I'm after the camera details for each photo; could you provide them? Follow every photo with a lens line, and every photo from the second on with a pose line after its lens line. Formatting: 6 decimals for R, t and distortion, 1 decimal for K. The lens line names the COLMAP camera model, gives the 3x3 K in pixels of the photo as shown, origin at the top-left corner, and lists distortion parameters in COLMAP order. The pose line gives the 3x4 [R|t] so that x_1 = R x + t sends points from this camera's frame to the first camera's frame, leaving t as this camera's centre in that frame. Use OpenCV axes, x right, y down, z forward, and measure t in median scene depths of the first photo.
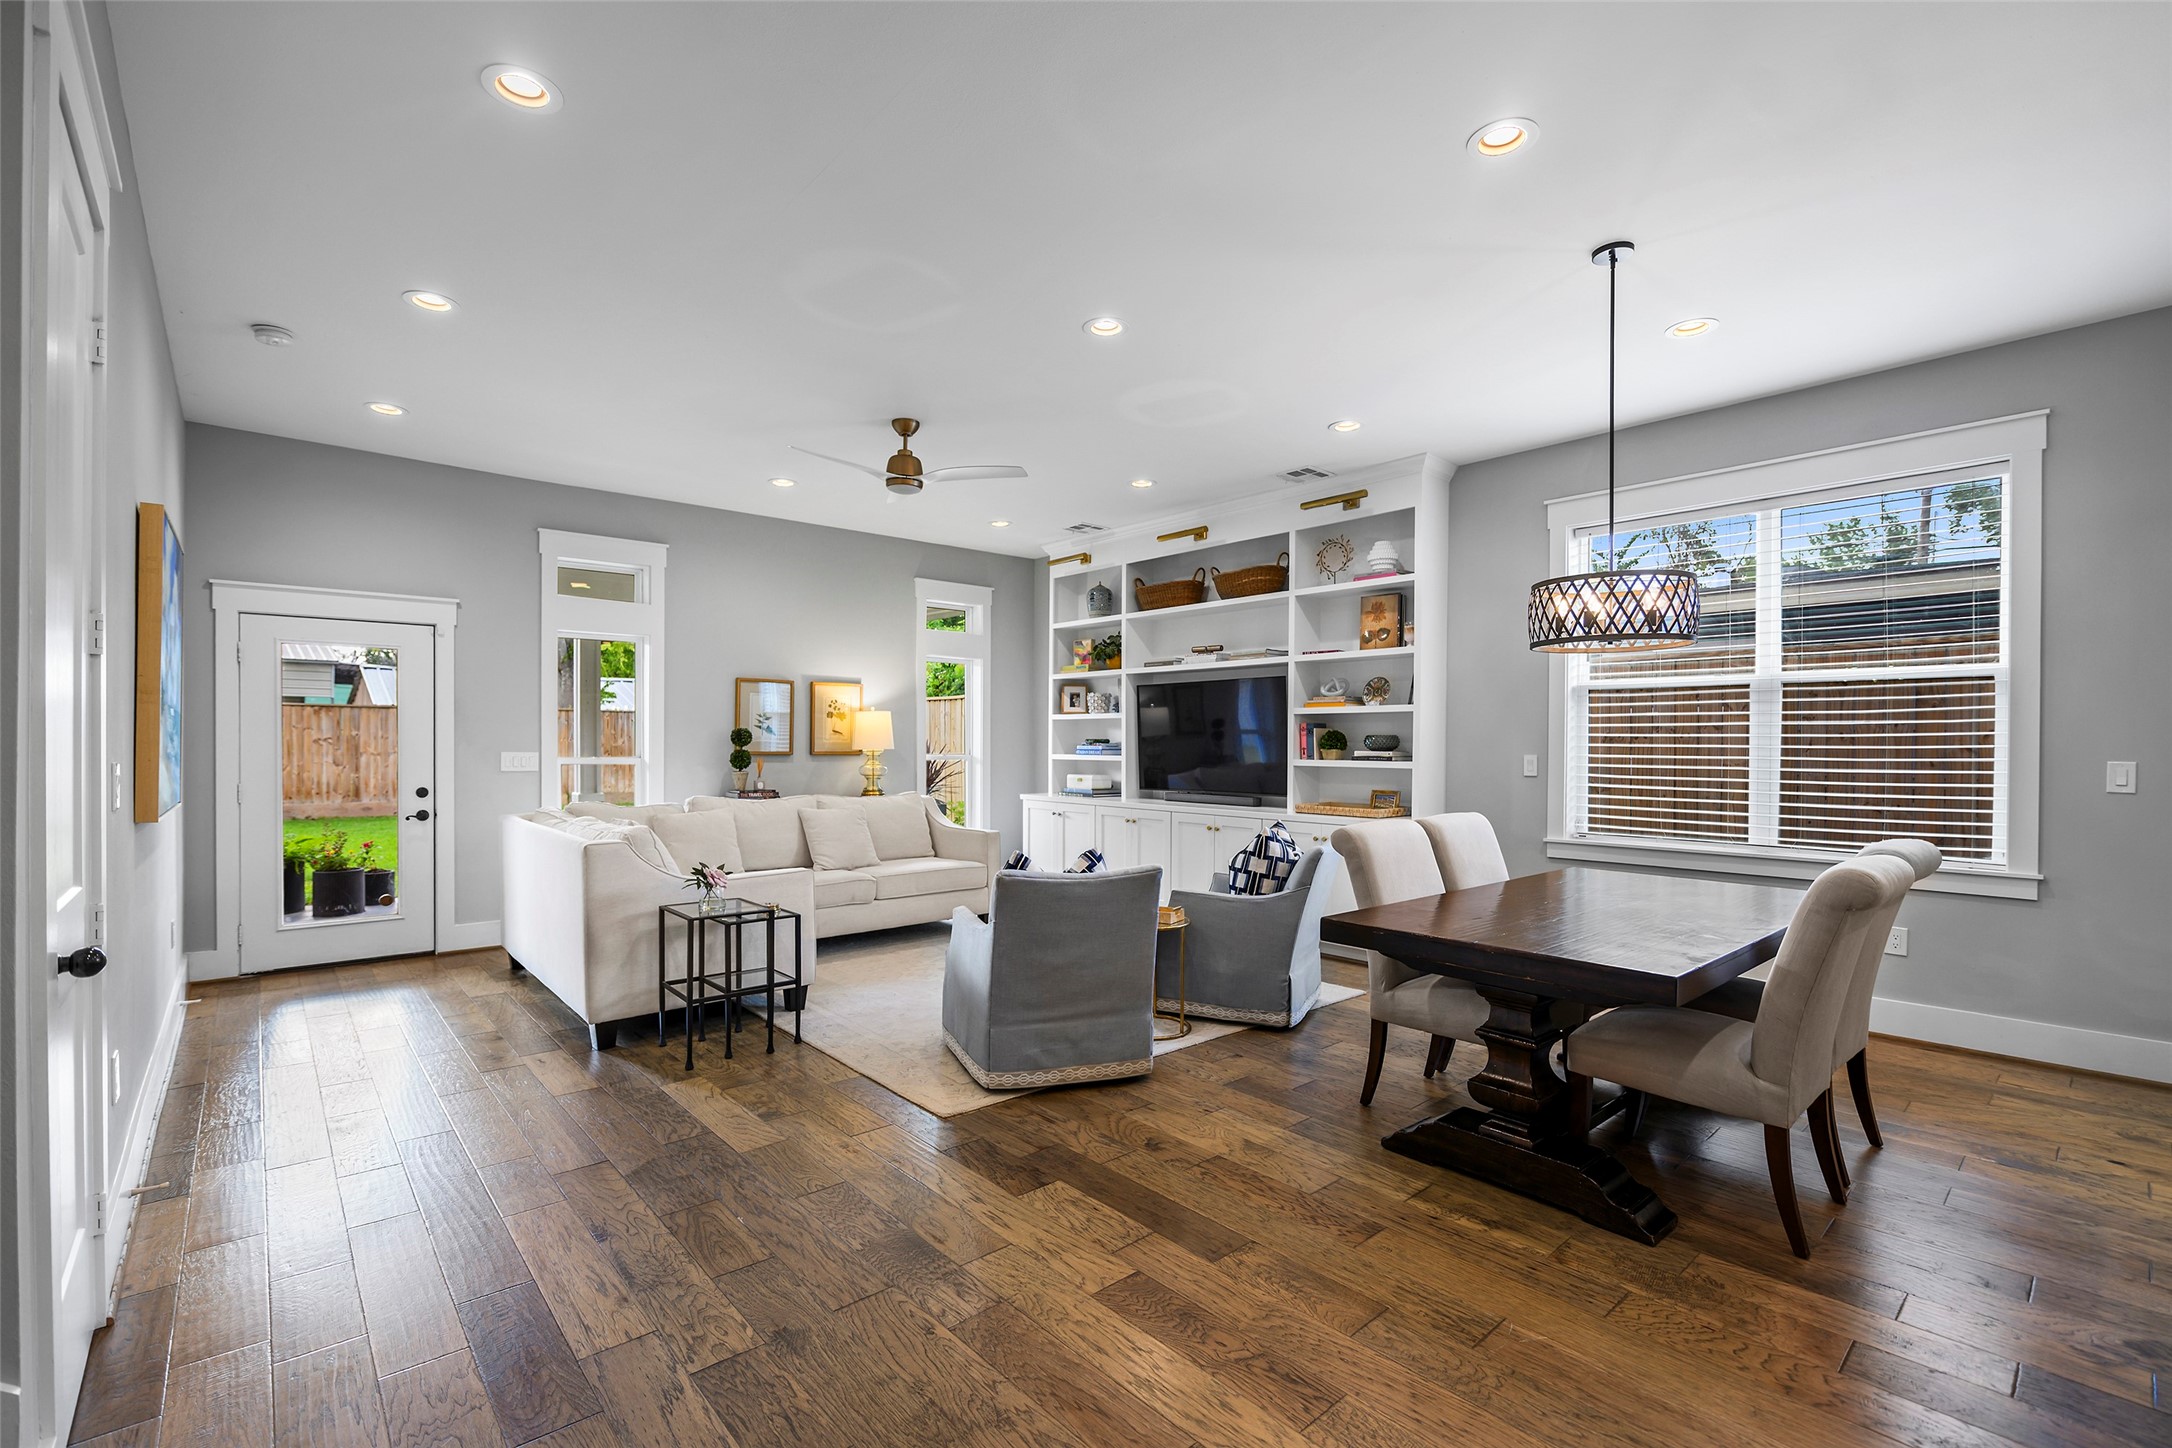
lens RADIAL K [[940.5, 0, 1080.8], [0, 940.5, 749.5], [0, 0, 1]] dist [-0.013770, -0.000053]
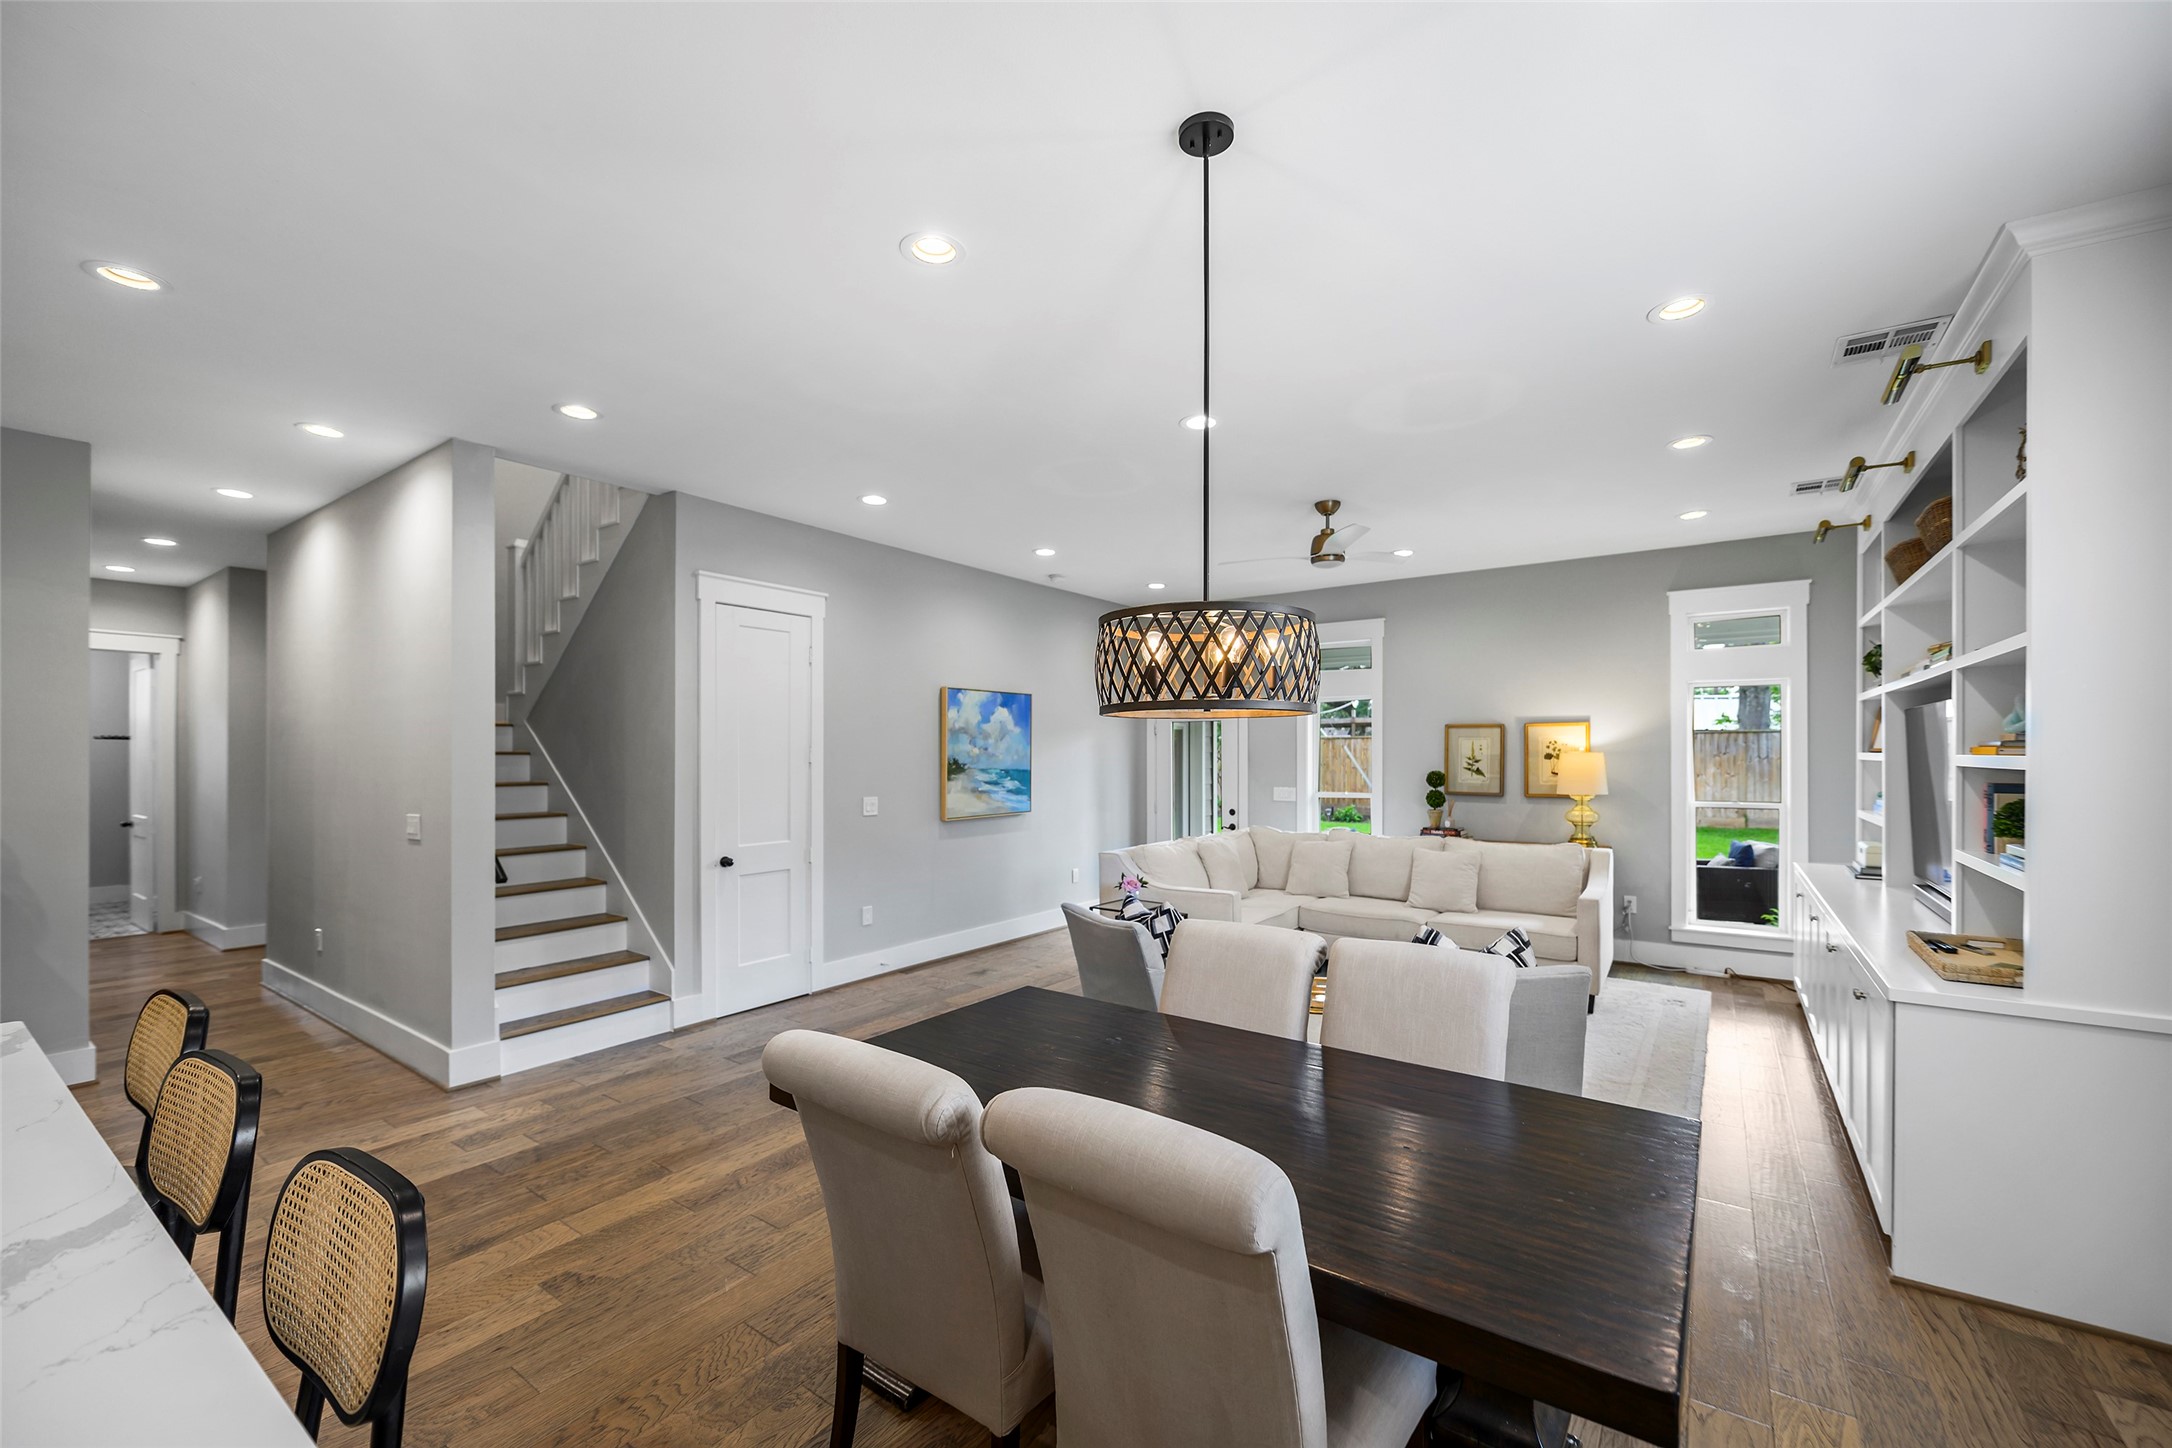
lens RADIAL K [[883.1, 0, 1112.0], [0, 883.1, 753.3], [0, 0, 1]] dist [-0.000900, -0.000056]
pose [[0.236026, -0.003198, -0.971742, 0.611518], [-0.004482, 0.999980, -0.004380, -0.040719], [0.971736, 0.005389, 0.236007, 0.413924]]
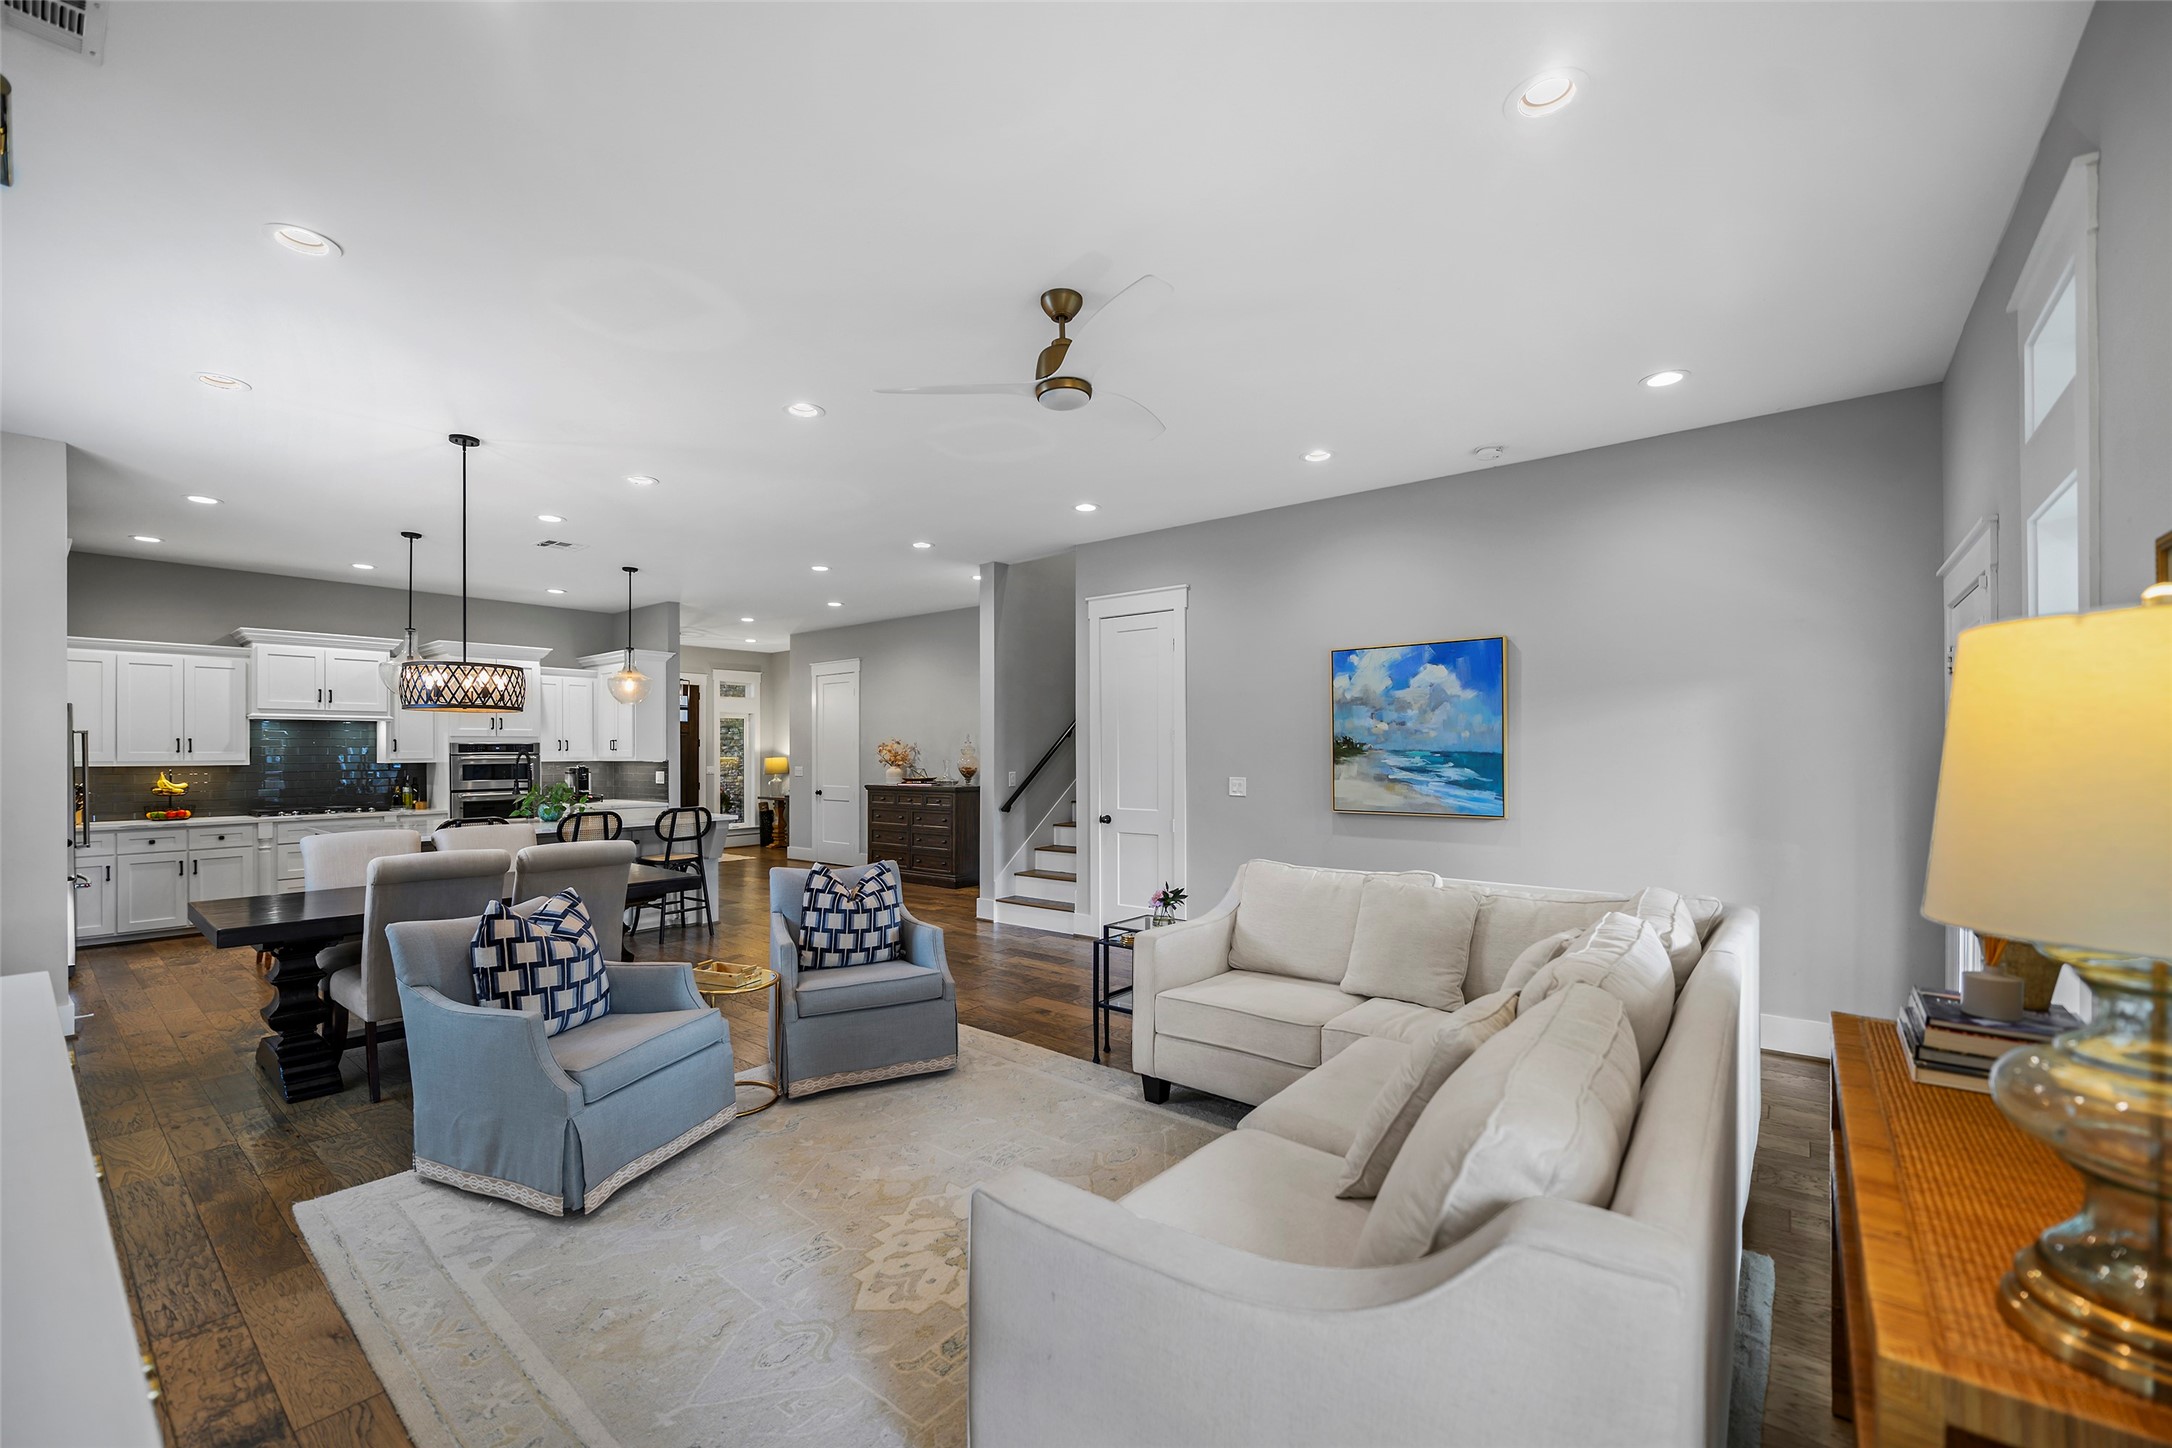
lens RADIAL K [[871.9, 0, 1076.6], [0, 871.9, 742.1], [0, 0, 1]] dist [-0.005144, -0.000224]
pose [[-0.986957, -0.001422, -0.160975, -0.075380], [-0.000791, 0.999992, -0.003978, -0.029425], [0.160979, -0.003799, -0.986950, 1.283142]]
